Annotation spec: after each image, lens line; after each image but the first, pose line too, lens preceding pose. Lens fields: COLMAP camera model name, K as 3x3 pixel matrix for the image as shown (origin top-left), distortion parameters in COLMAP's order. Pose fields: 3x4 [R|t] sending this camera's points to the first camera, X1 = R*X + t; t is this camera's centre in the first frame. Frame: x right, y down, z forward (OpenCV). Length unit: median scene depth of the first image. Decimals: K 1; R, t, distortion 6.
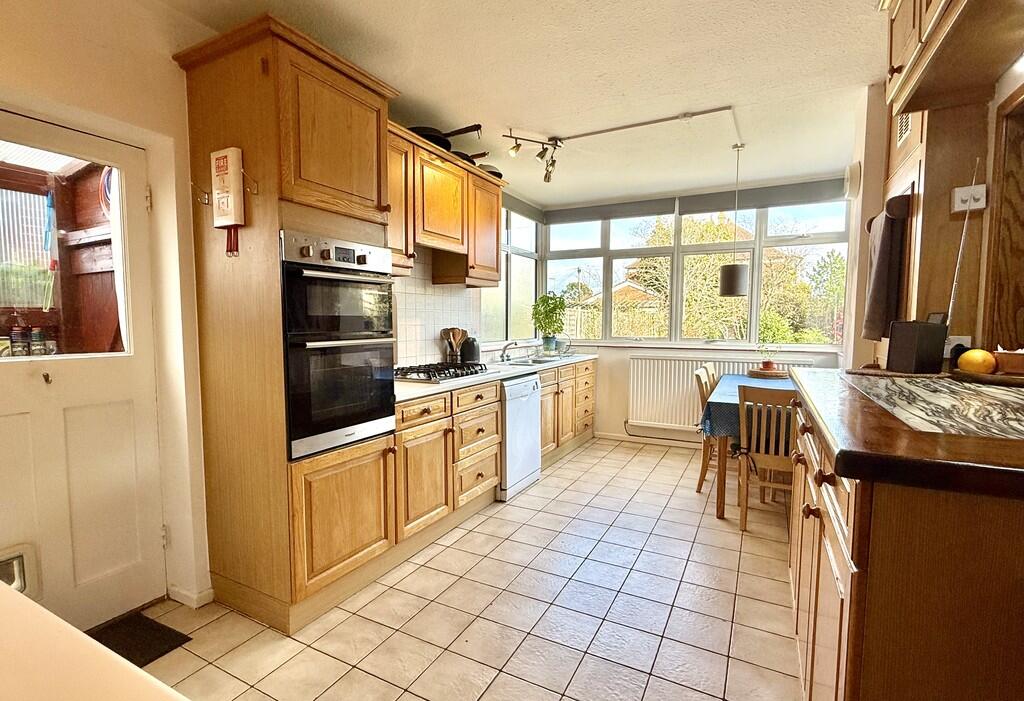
lens RADIAL K [[484.0, 0, 504.8], [0, 484.0, 351.5], [0, 0, 1]] dist [0.005504, -0.000859]
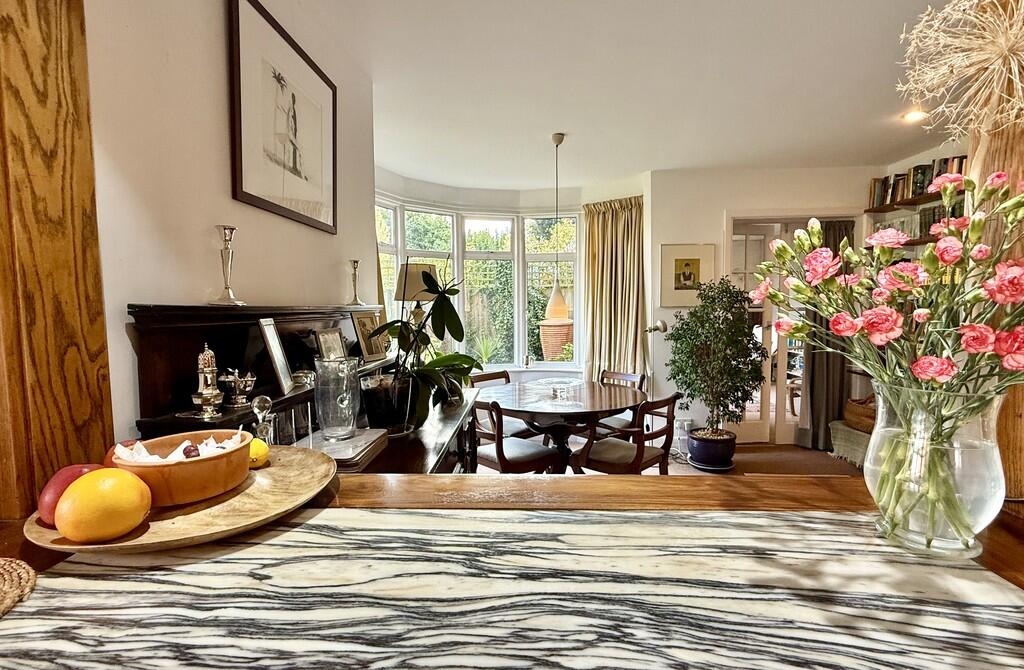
lens RADIAL K [[481.6, 0, 515.9], [0, 481.6, 334.7], [0, 0, 1]] dist [0.002392, -0.000244]
pose [[-0.428600, -0.054789, 0.901832, 0.237634], [0.068789, 0.993283, 0.093037, -0.057689], [-0.900872, 0.101912, -0.421952, 0.404902]]
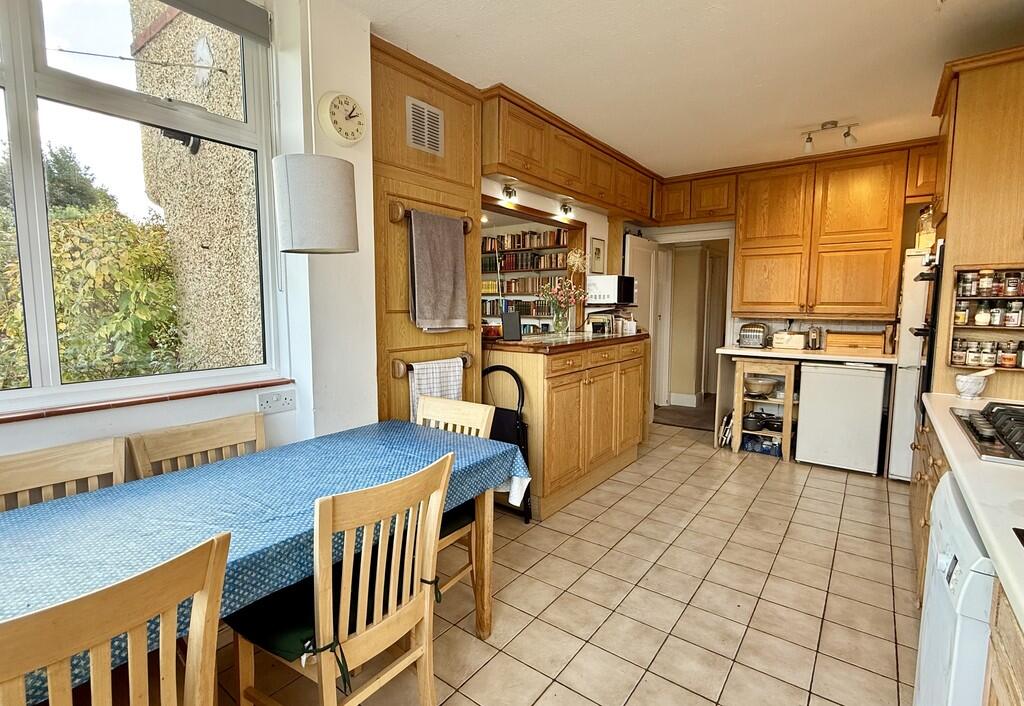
lens RADIAL K [[484.0, 0, 510.3], [0, 484.0, 352.1], [0, 0, 1]] dist [0.005504, -0.000859]
pose [[-0.986976, -0.014574, 0.160204, 0.295140], [0.012311, 0.986124, 0.165553, -0.110260], [-0.160394, 0.165369, -0.973102, 1.454044]]
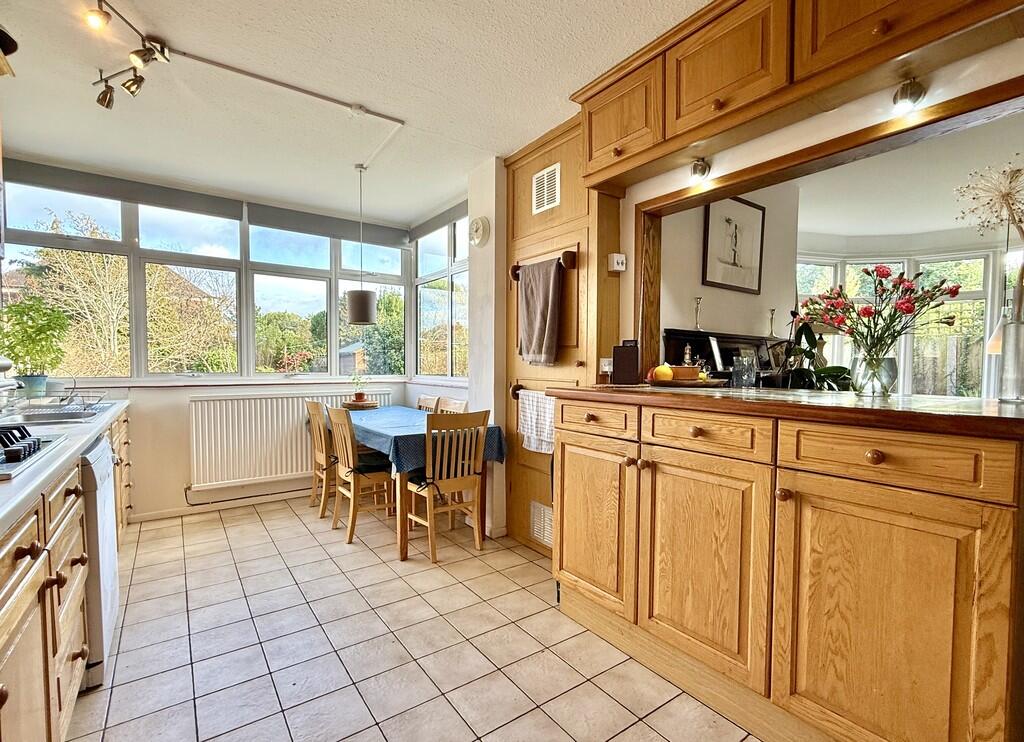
lens RADIAL K [[472.0, 0, 513.9], [0, 472.0, 378.3], [0, 0, 1]] dist [0.002599, 0.001370]
pose [[0.456631, -0.027690, 0.889225, -0.234746], [0.051507, 0.998662, 0.004648, 0.002289], [-0.888164, 0.043679, 0.457446, 0.353794]]
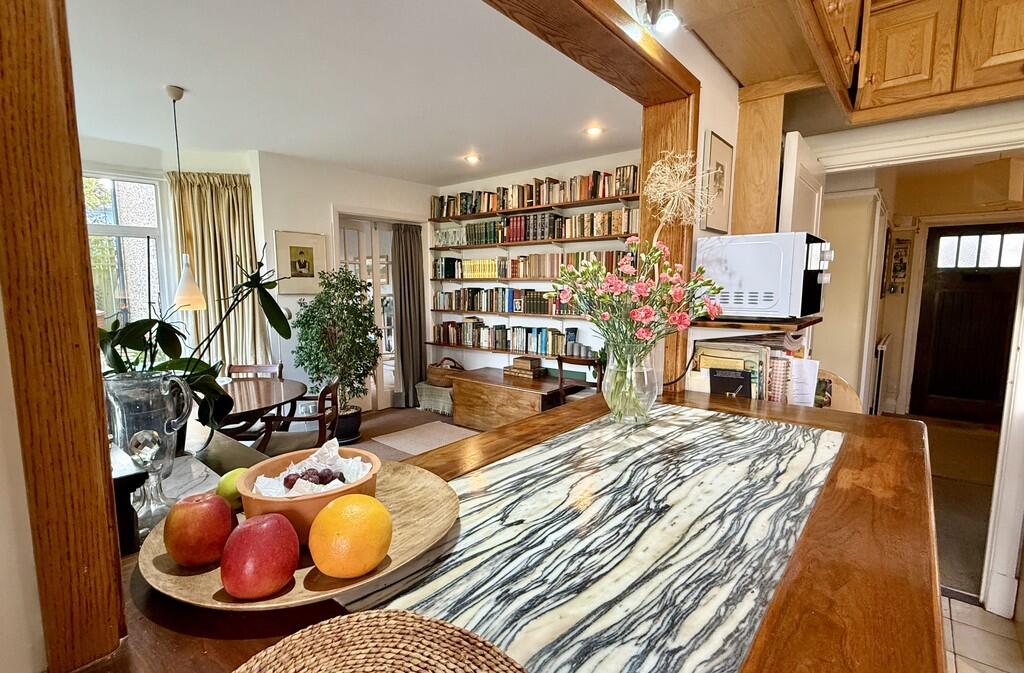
lens RADIAL K [[479.7, 0, 506.5], [0, 479.7, 341.4], [0, 0, 1]] dist [0.003033, 0.000492]
pose [[-0.975807, -0.023040, 0.217418, 0.377857], [0.017012, 0.983415, 0.180568, -0.081246], [-0.217973, 0.179898, -0.959231, 0.606528]]
